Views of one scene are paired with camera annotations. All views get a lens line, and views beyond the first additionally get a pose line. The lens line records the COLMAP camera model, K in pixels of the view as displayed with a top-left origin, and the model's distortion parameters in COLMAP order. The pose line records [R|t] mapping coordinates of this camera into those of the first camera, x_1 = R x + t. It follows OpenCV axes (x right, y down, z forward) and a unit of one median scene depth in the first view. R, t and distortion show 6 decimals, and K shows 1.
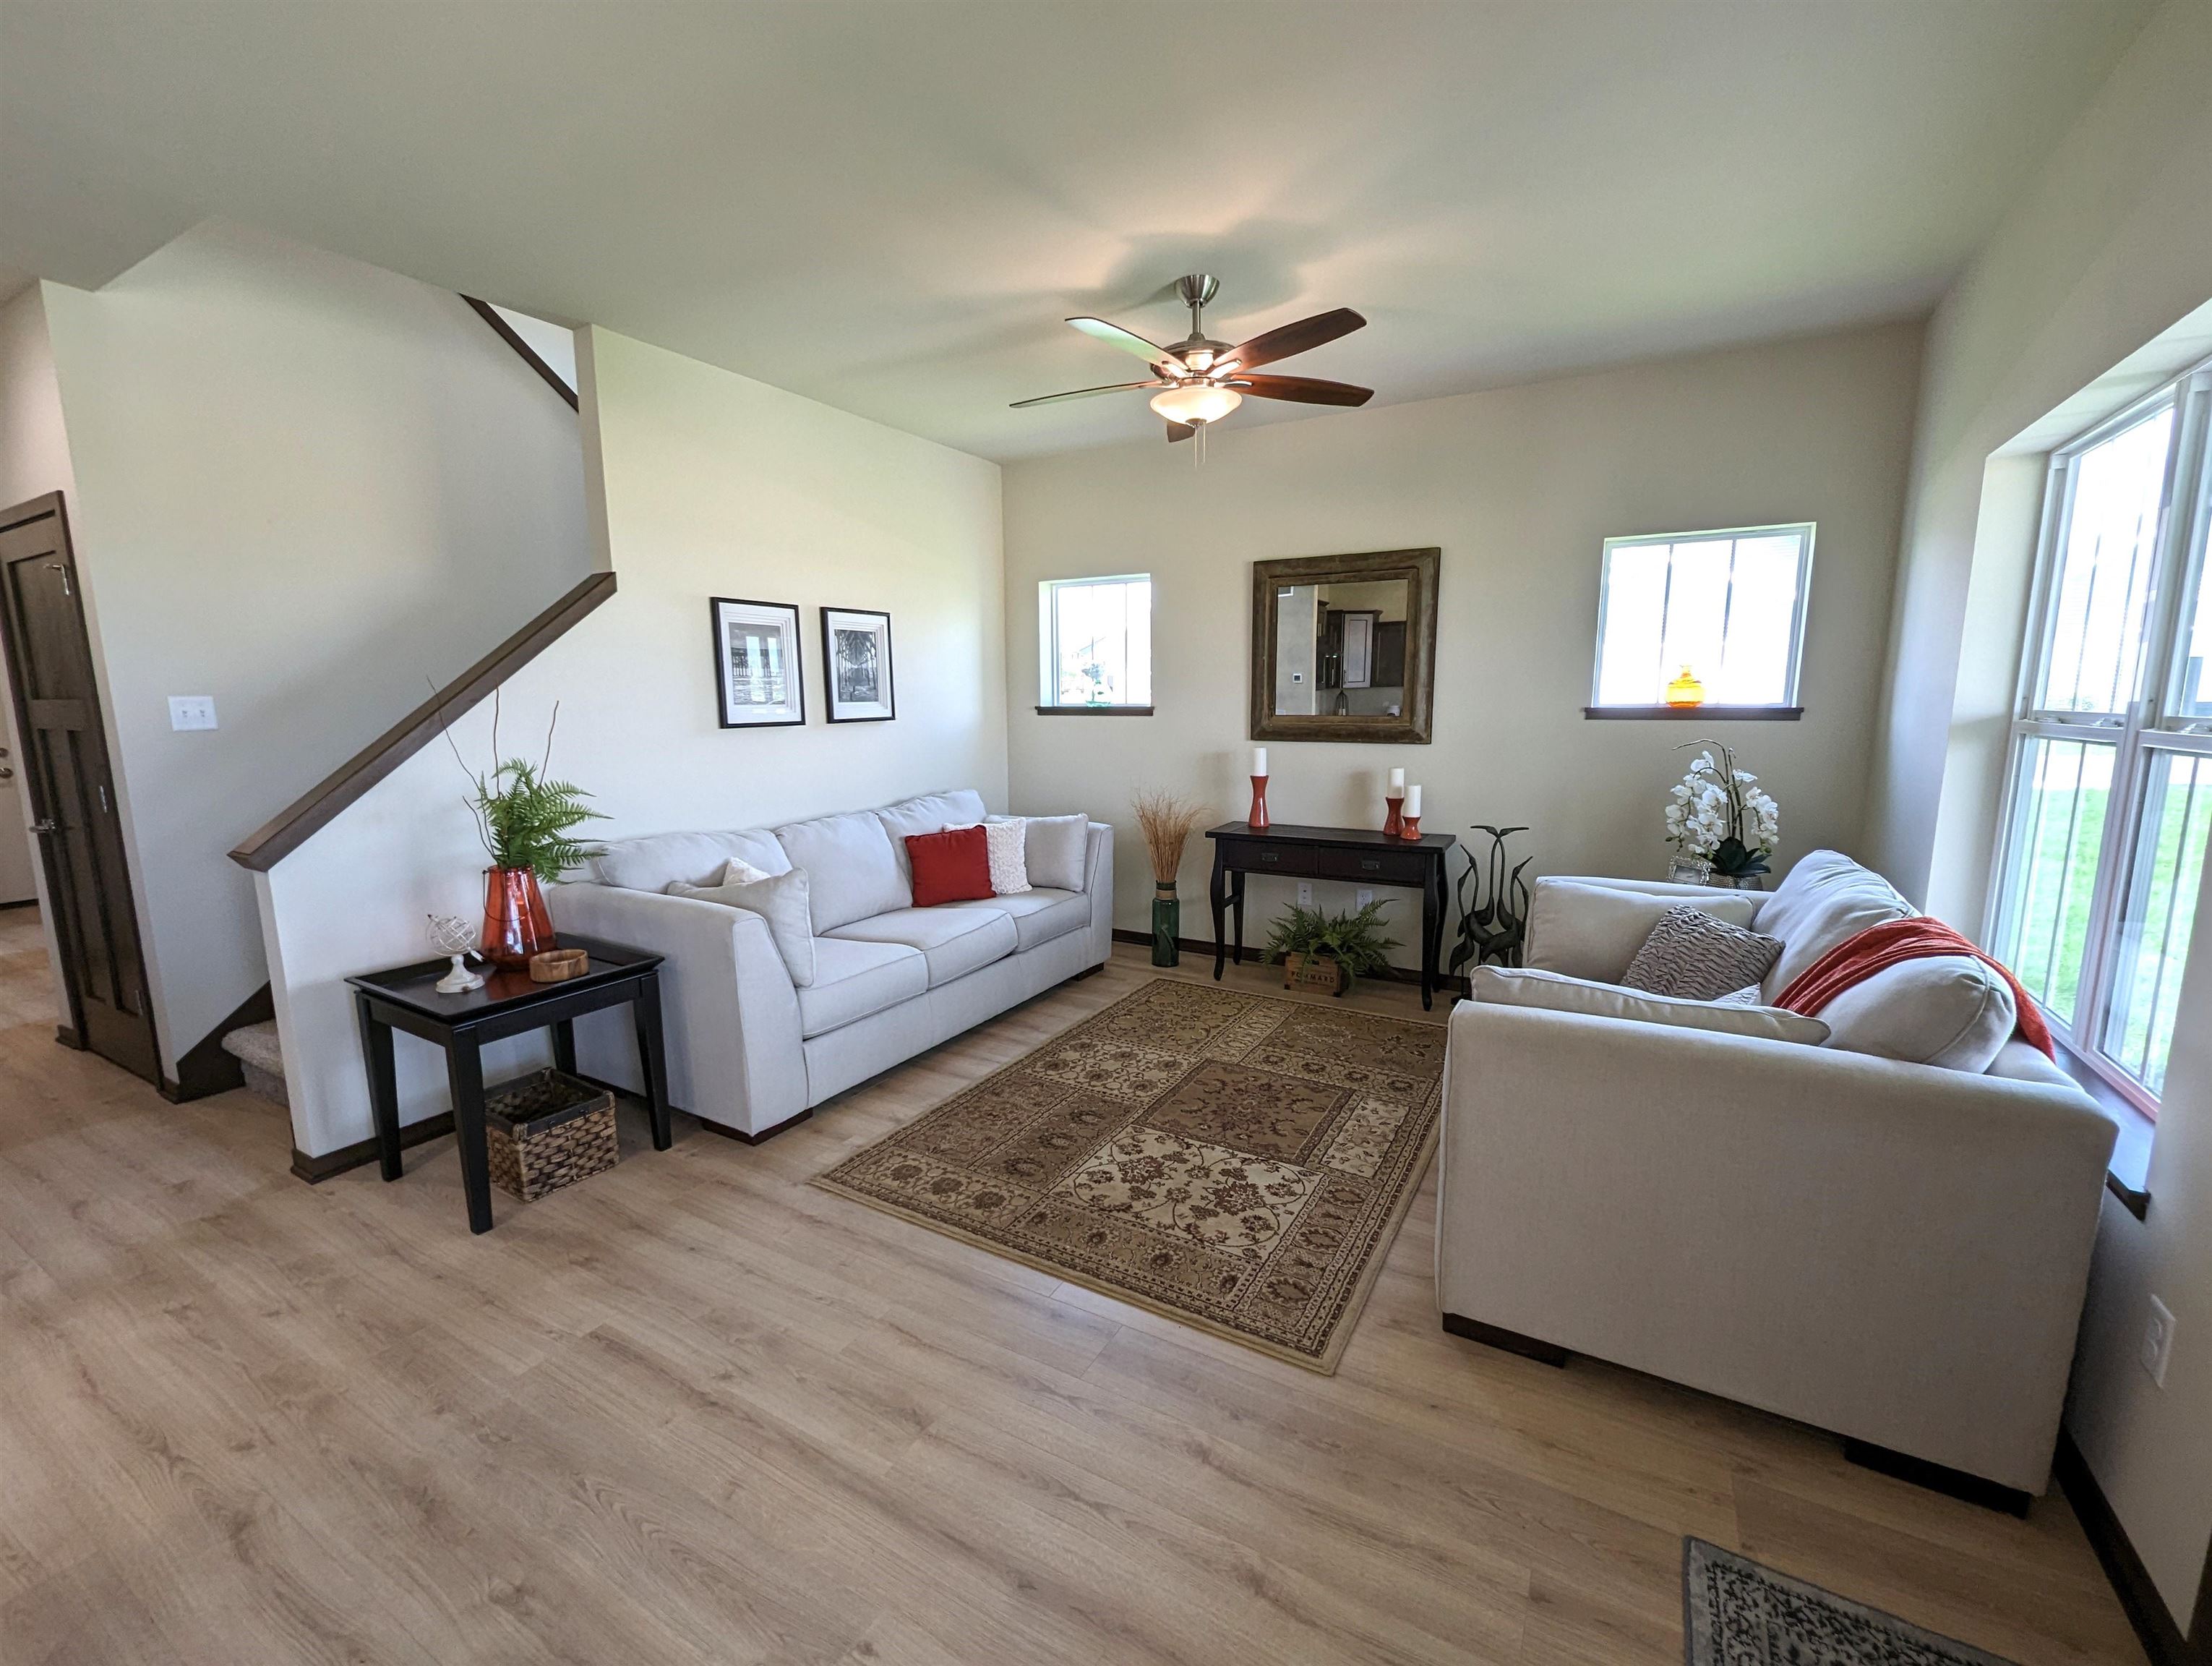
lens RADIAL K [[923.7, 0, 1105.2], [0, 923.7, 840.6], [0, 0, 1]] dist [-0.000689, -0.000005]
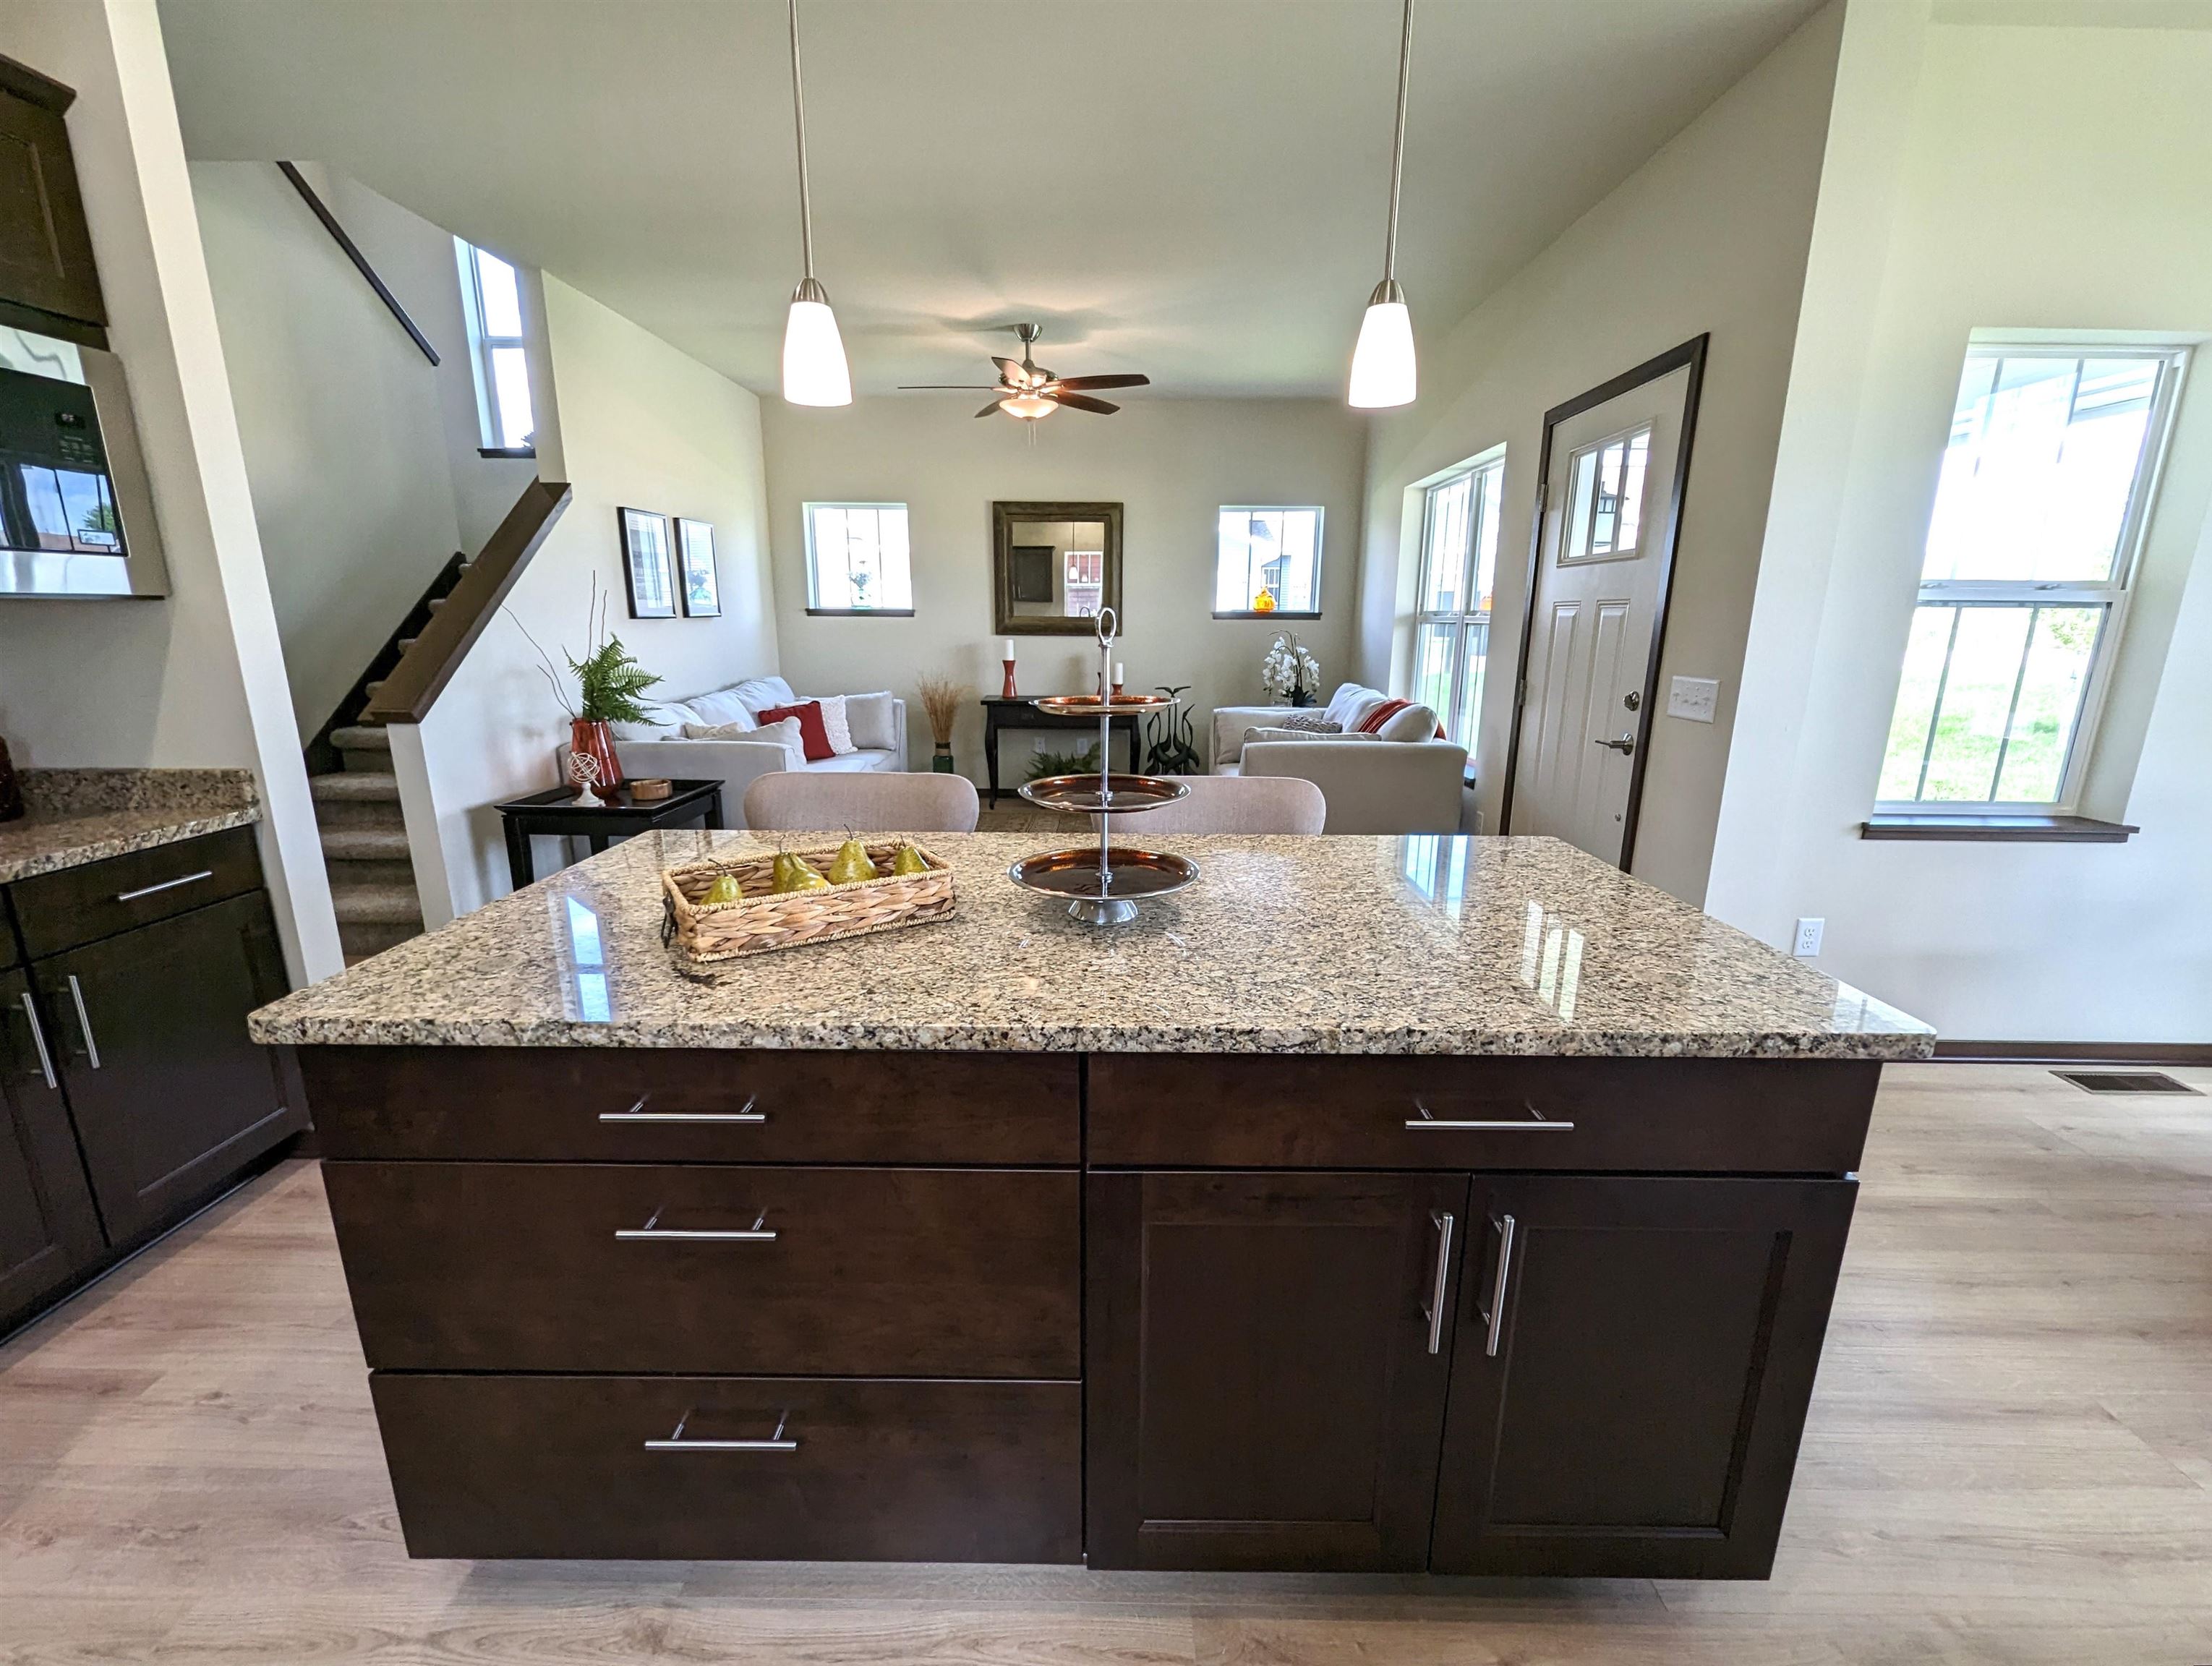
lens RADIAL K [[933.9, 0, 1107.8], [0, 933.9, 841.6], [0, 0, 1]] dist [0.002795, -0.000855]
pose [[0.870352, -0.104205, 0.481279, -0.557704], [0.064658, 0.993075, 0.098091, 0.098795], [-0.488167, -0.054255, 0.871062, -0.427200]]
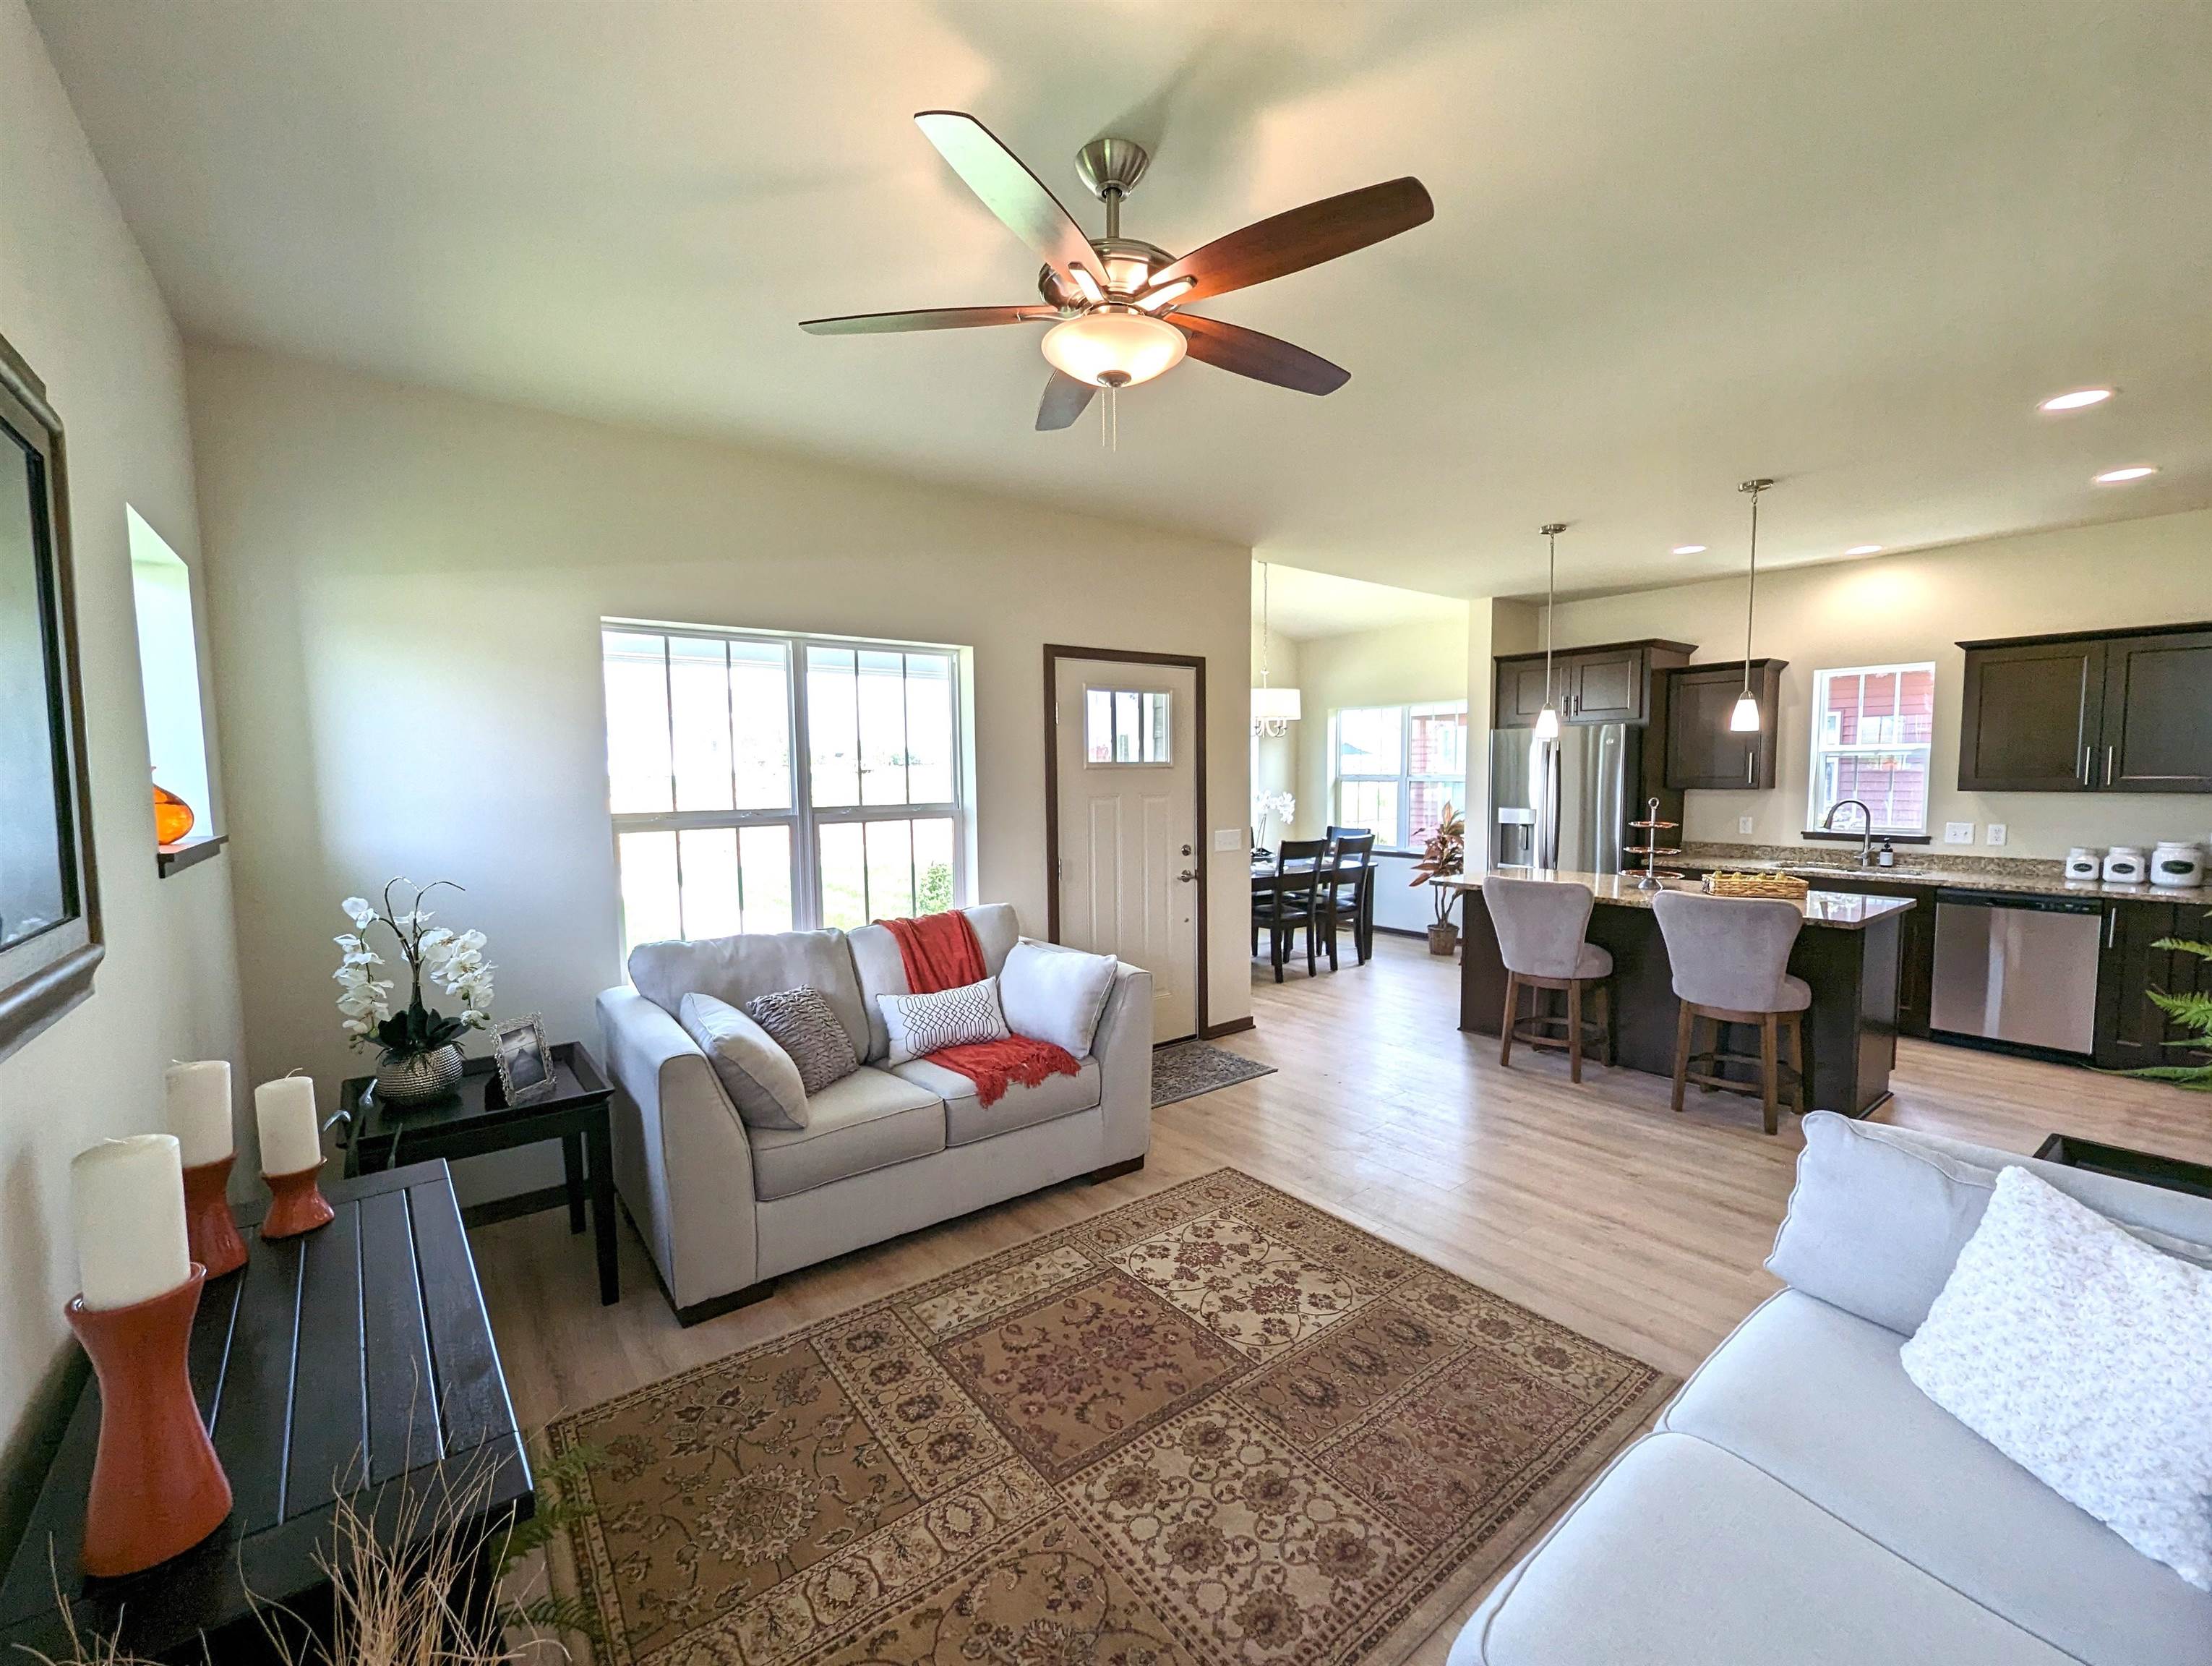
lens RADIAL K [[919.7, 0, 1117.7], [0, 919.7, 839.9], [0, 0, 1]] dist [0.000190, -0.000029]
pose [[-0.928524, -0.011649, 0.371090, -0.125383], [0.074005, 0.973643, 0.215736, -0.255260], [-0.363822, 0.227779, -0.903189, 1.469694]]
